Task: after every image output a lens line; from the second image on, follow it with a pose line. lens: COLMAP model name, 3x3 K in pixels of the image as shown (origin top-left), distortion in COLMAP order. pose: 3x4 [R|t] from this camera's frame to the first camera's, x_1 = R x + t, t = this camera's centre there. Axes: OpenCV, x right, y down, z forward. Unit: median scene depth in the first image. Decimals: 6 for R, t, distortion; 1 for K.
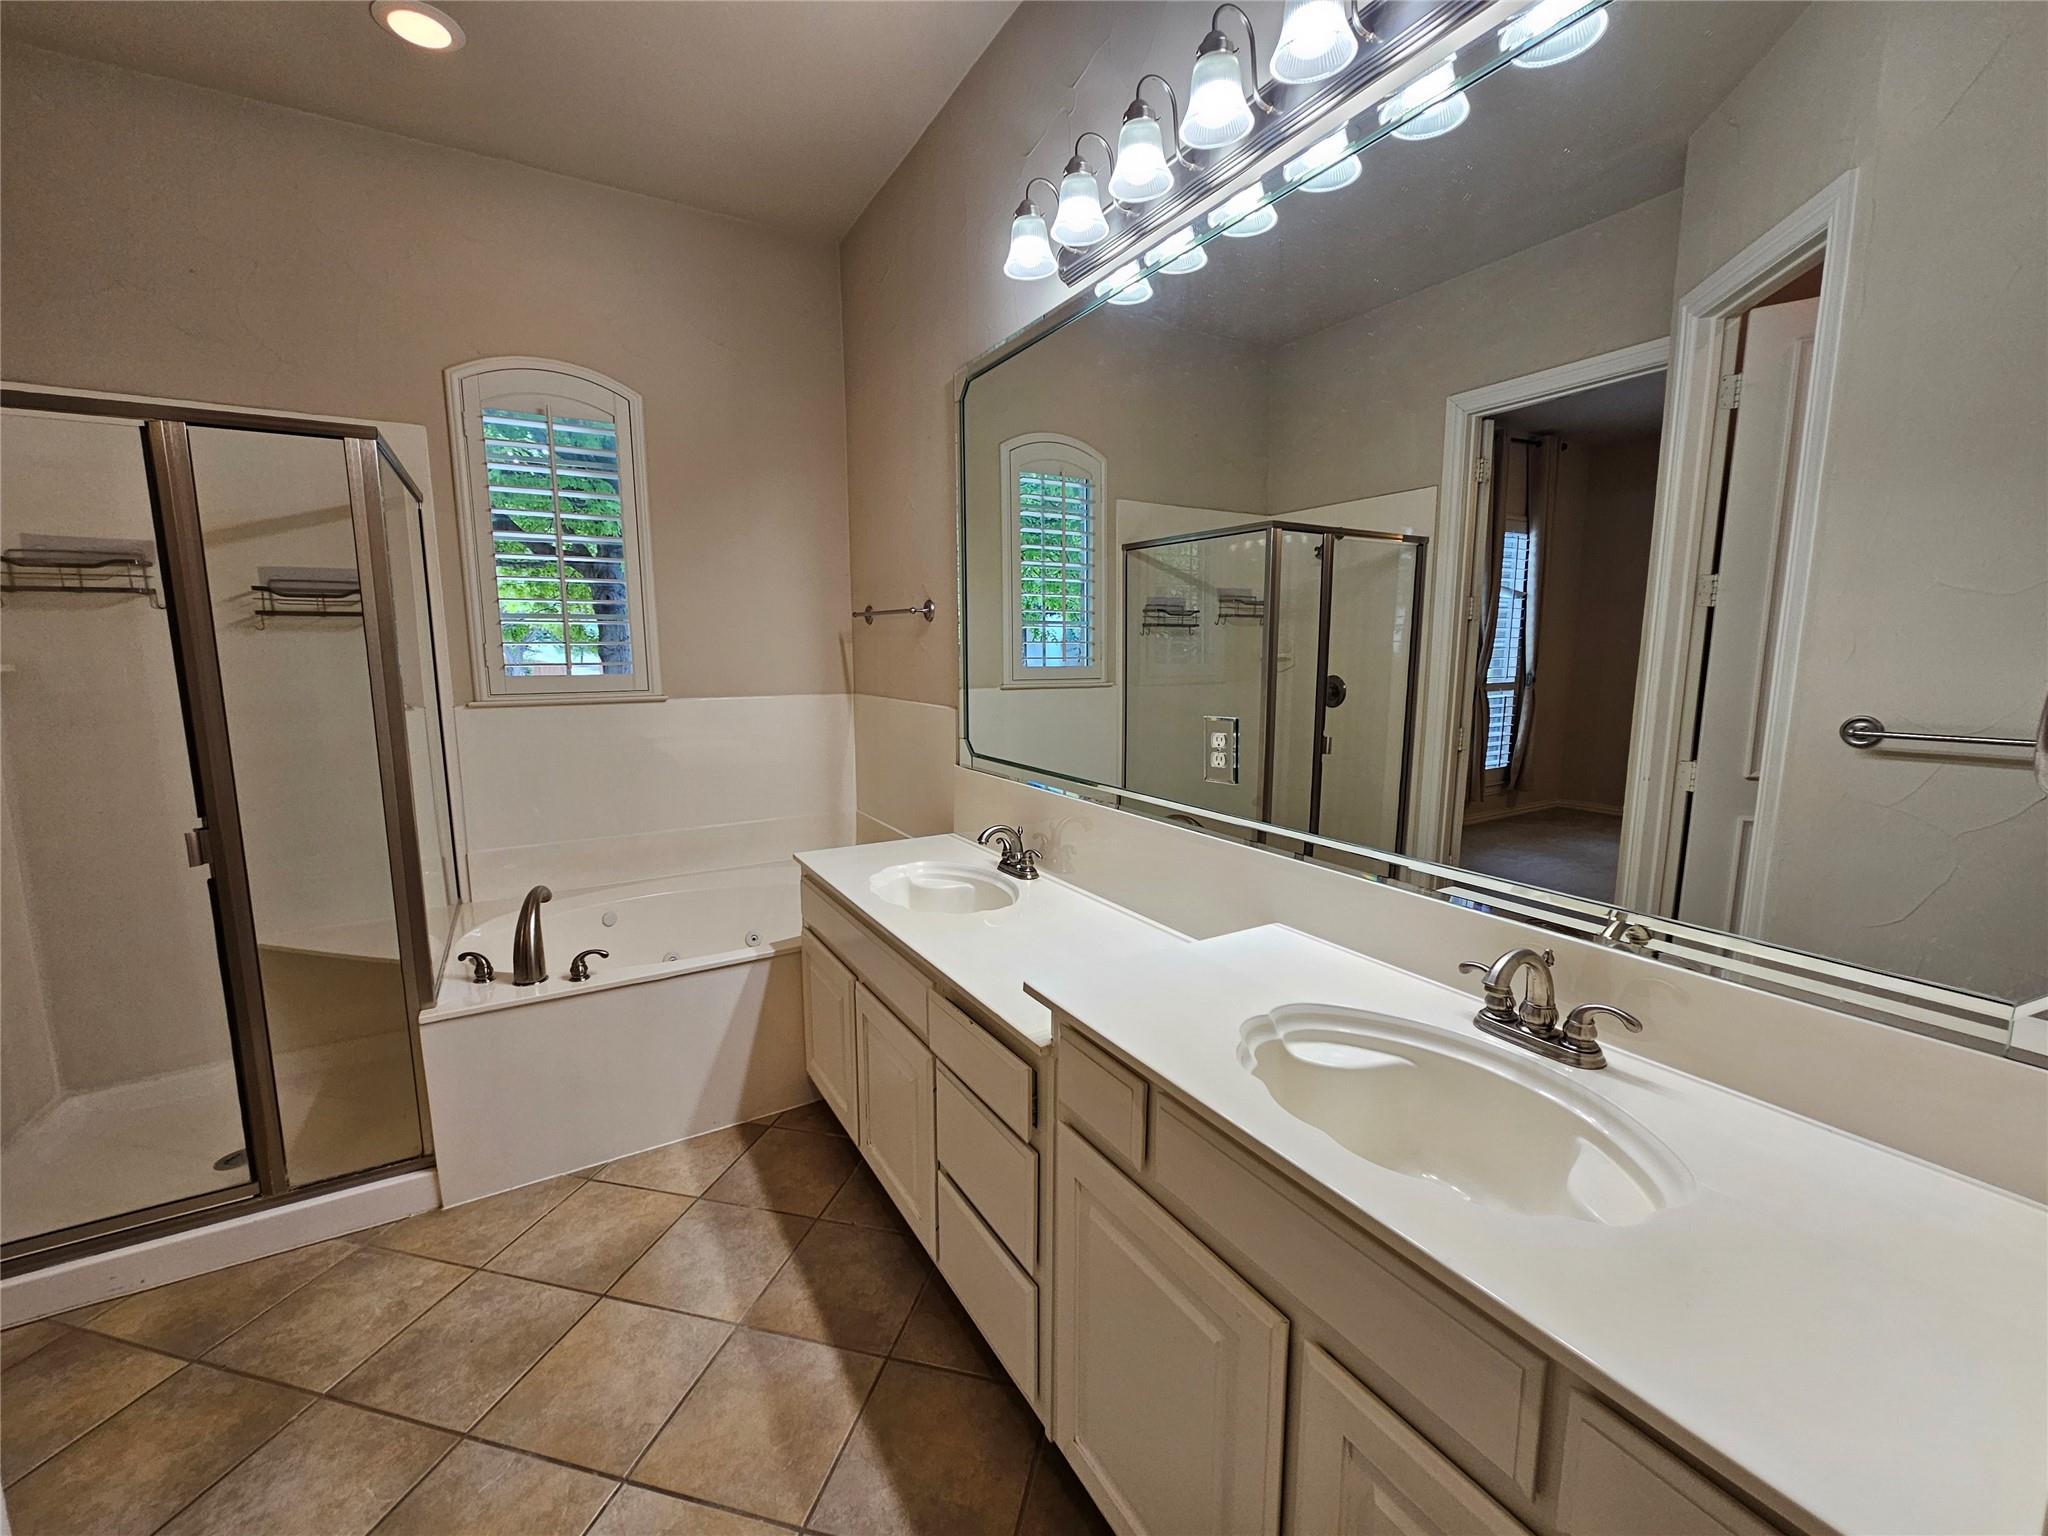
lens RADIAL K [[829.1, 0, 1038.3], [0, 829.1, 769.5], [0, 0, 1]] dist [-0.008462, -0.000322]
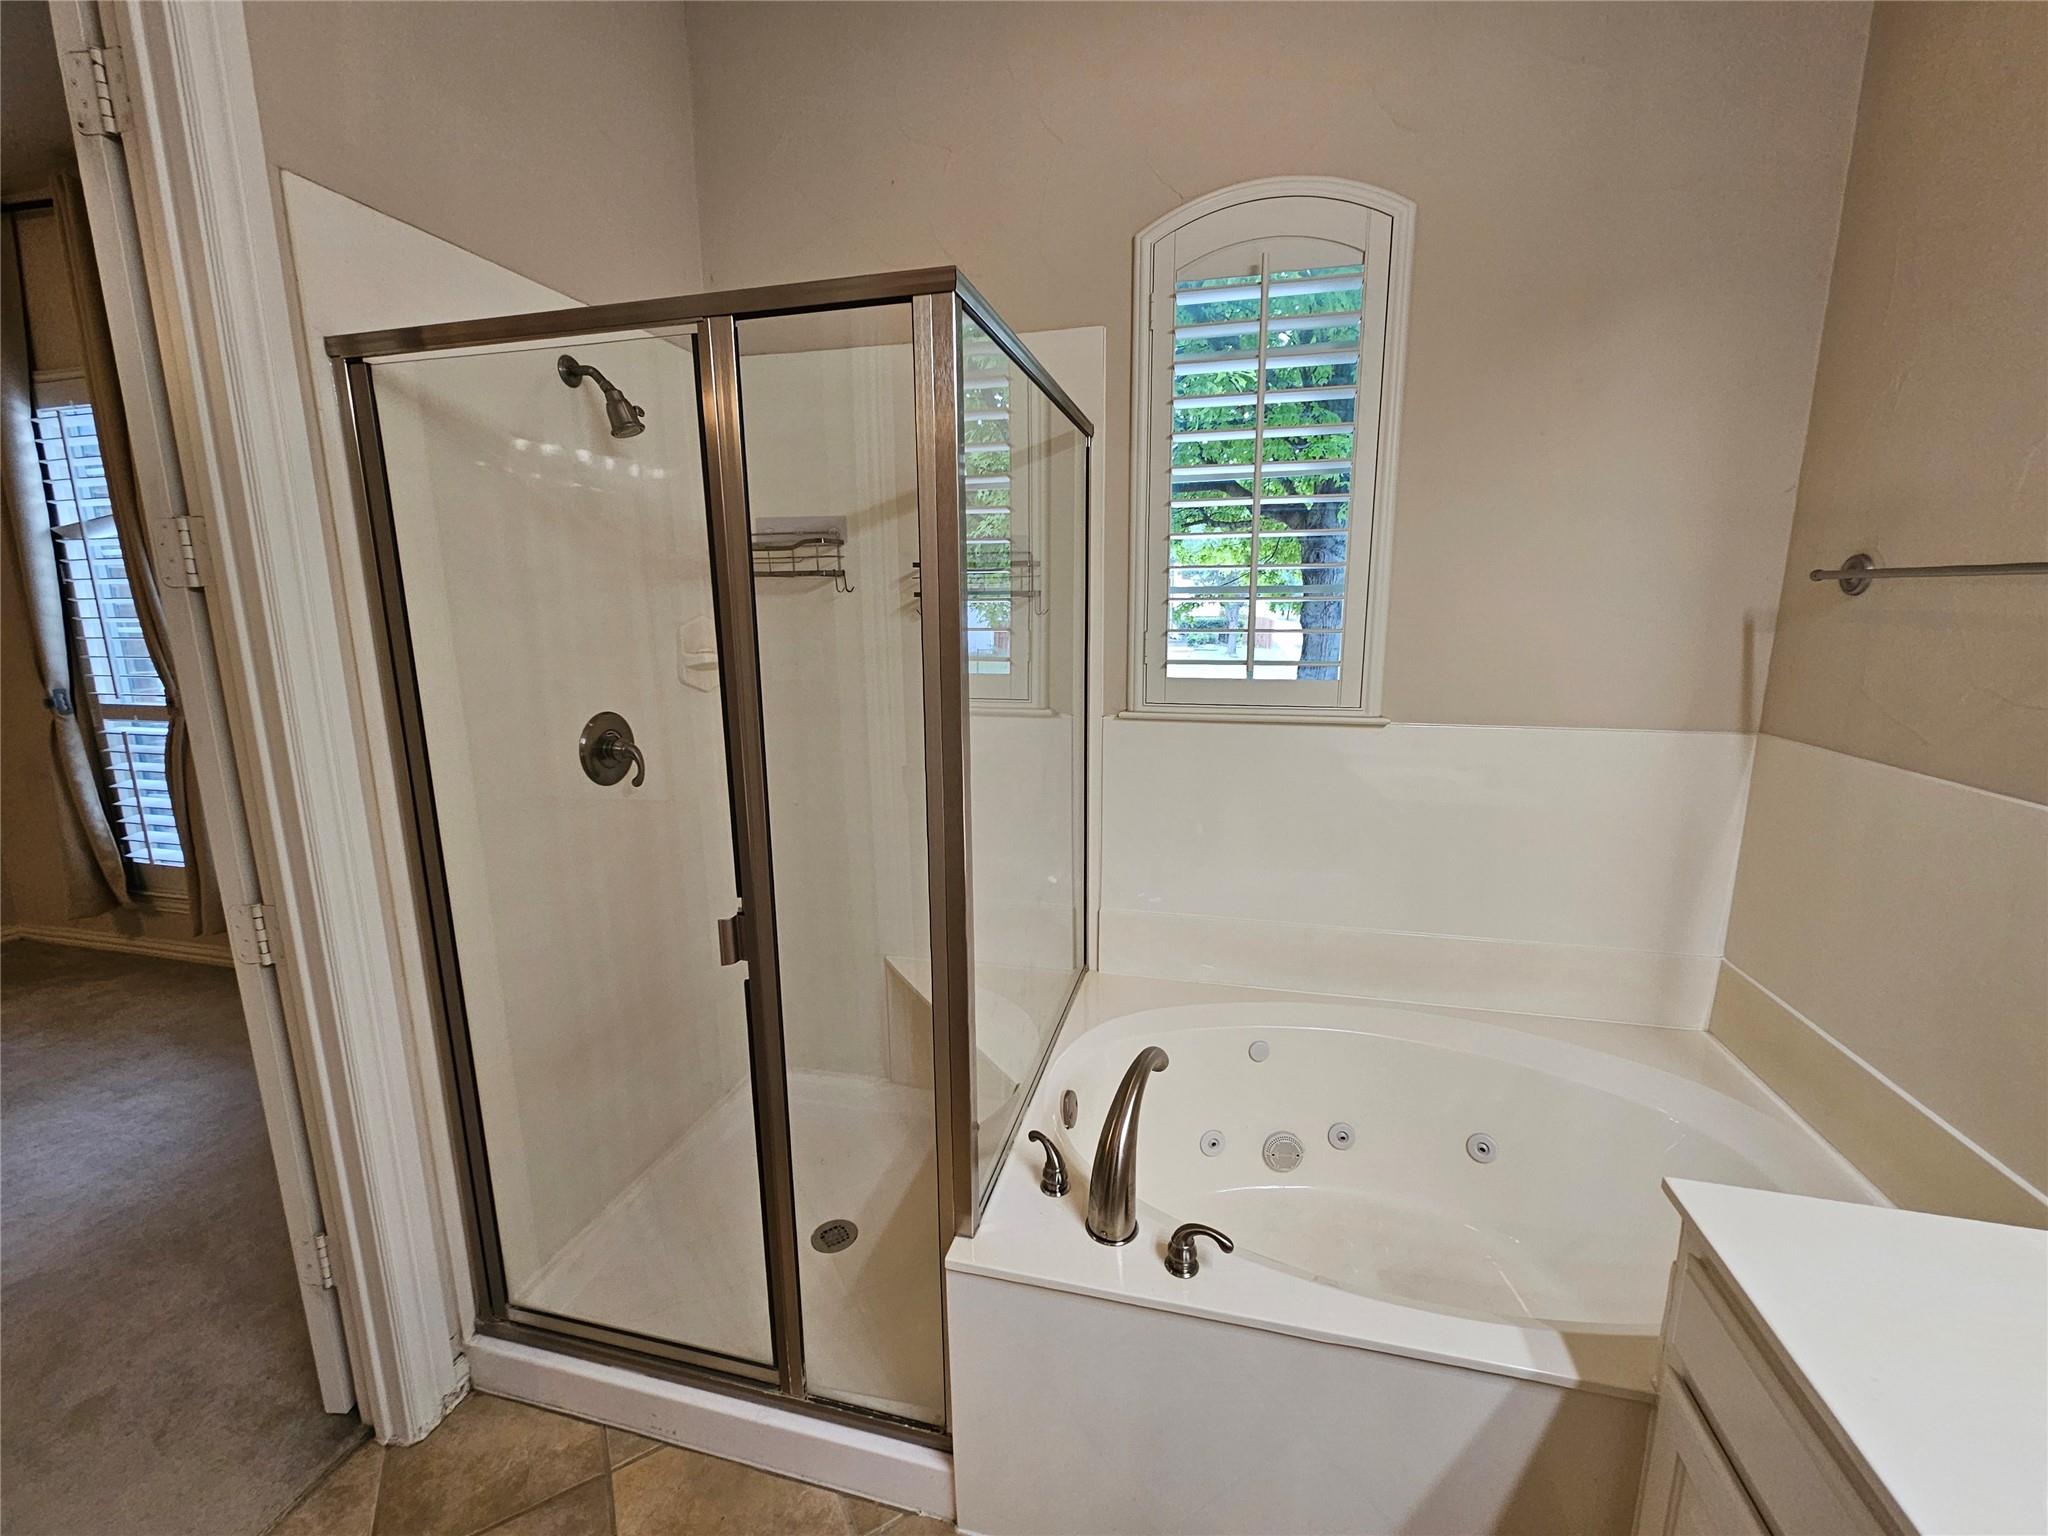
lens RADIAL K [[829.1, 0, 1042.3], [0, 829.1, 764.1], [0, 0, 1]] dist [-0.008462, -0.000322]
pose [[0.707275, 0.130344, -0.694818, -0.224418], [-0.097885, 0.991445, 0.086350, -0.092919], [0.700129, 0.006939, 0.713983, 0.430328]]
